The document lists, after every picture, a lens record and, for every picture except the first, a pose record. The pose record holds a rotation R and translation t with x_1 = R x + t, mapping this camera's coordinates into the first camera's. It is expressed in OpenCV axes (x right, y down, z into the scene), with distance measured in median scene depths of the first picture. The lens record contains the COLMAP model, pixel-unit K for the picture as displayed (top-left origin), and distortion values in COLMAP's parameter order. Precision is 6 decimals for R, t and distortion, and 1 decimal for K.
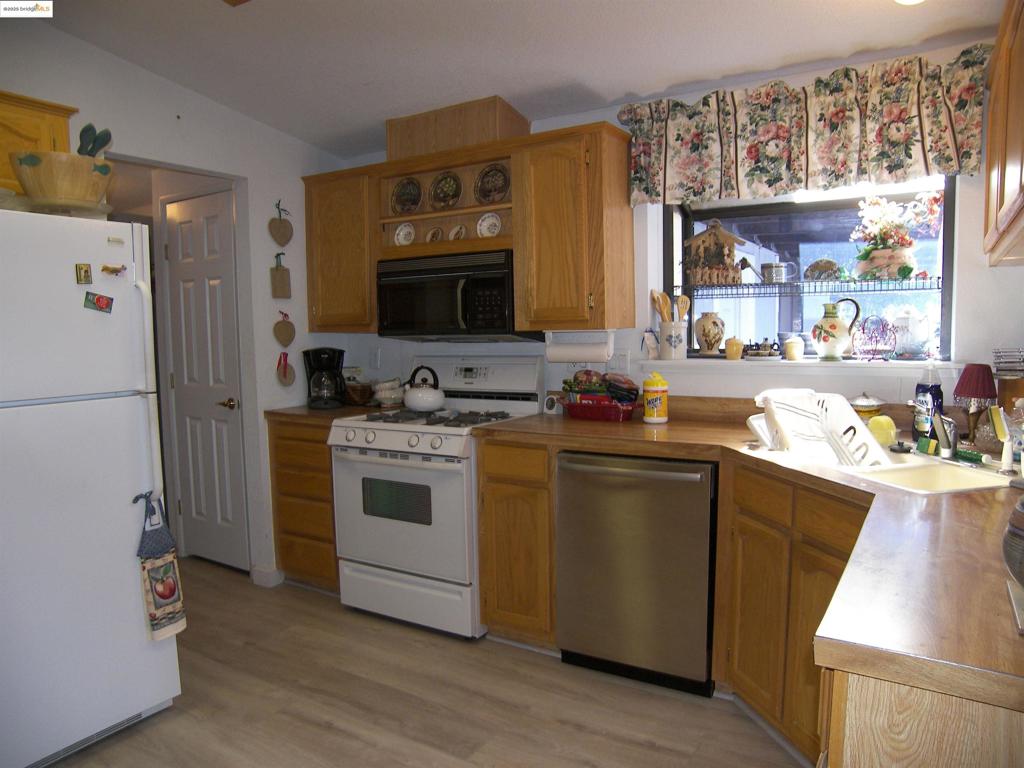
lens RADIAL K [[720.2, 0, 505.4], [0, 720.2, 395.6], [0, 0, 1]] dist [-0.149720, 0.104288]
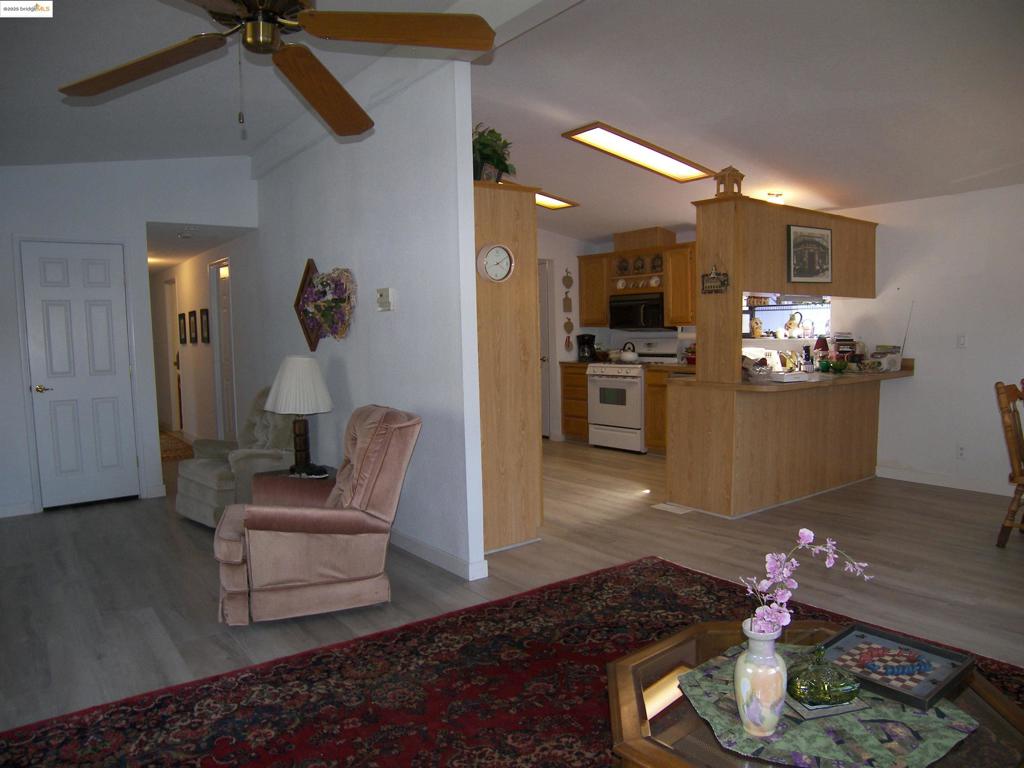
lens RADIAL K [[720.2, 0, 505.4], [0, 720.2, 395.6], [0, 0, 1]] dist [-0.149720, 0.104288]
pose [[0.932378, 0.028863, -0.360331, 0.358998], [-0.027556, 0.999582, 0.008764, 0.124251], [0.360433, 0.001758, 0.932783, -1.308154]]
